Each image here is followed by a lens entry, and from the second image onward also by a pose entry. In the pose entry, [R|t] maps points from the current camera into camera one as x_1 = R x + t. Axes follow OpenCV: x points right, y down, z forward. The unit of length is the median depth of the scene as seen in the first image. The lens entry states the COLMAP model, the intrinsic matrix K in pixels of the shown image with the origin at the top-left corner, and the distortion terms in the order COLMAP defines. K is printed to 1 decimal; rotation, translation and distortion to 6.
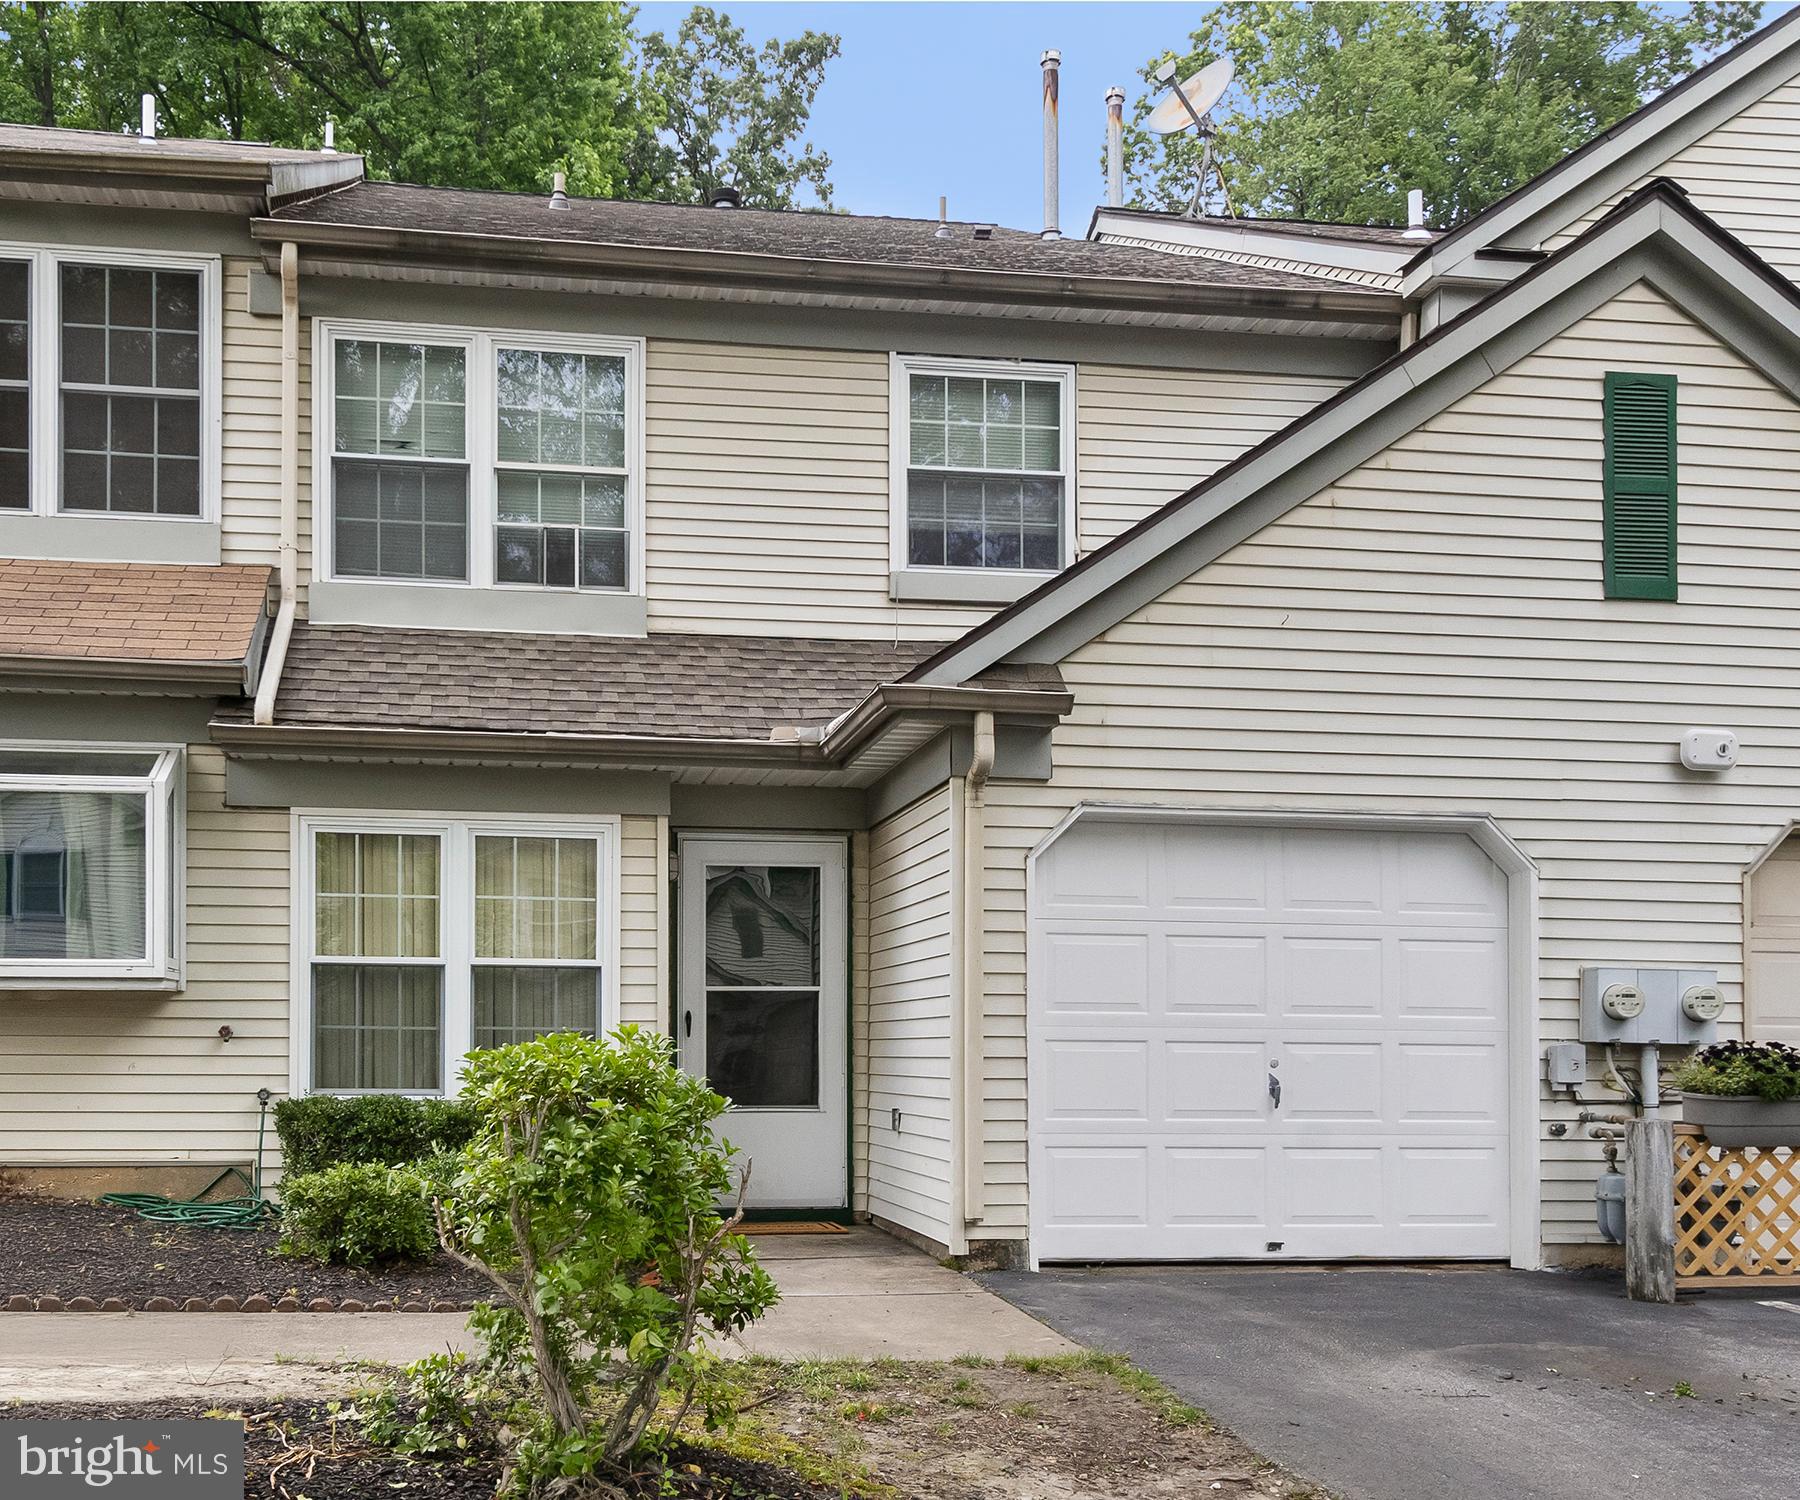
lens RADIAL K [[2169.6, 0, 899.9], [0, 2169.6, 751.2], [0, 0, 1]] dist [-0.009540, 0.000000]
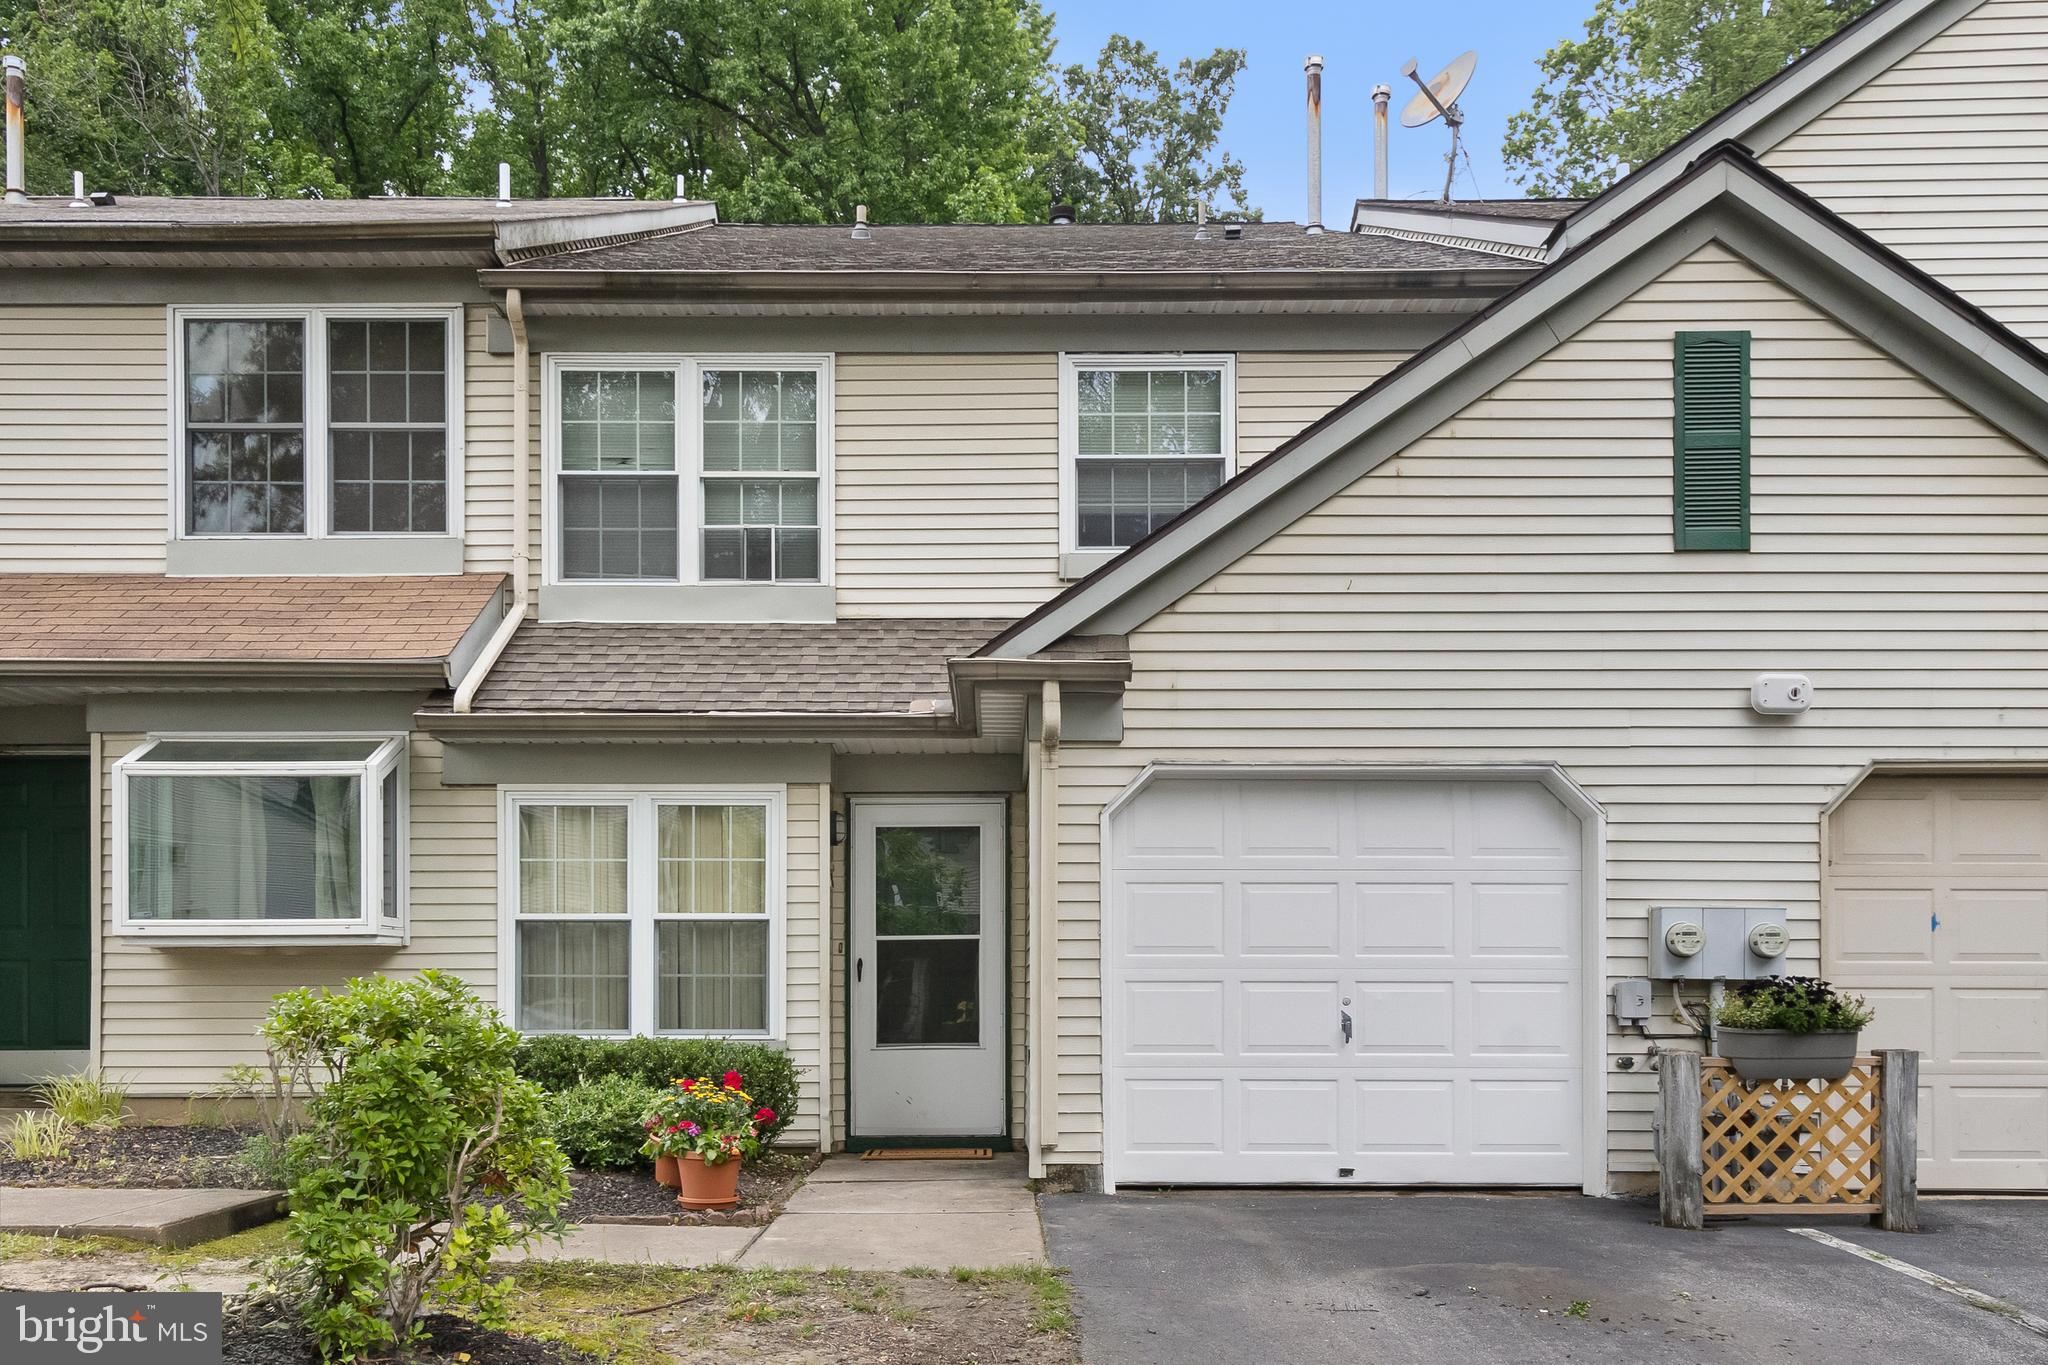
lens RADIAL K [[2002.4, 0, 1024.2], [0, 2002.4, 739.0], [0, 0, 1]] dist [-0.013027, 0.000000]
pose [[0.985906, -0.028792, -0.164805, 0.167571], [0.030345, 0.999516, 0.006911, 0.003148], [0.164526, -0.011815, 0.986302, 0.004525]]
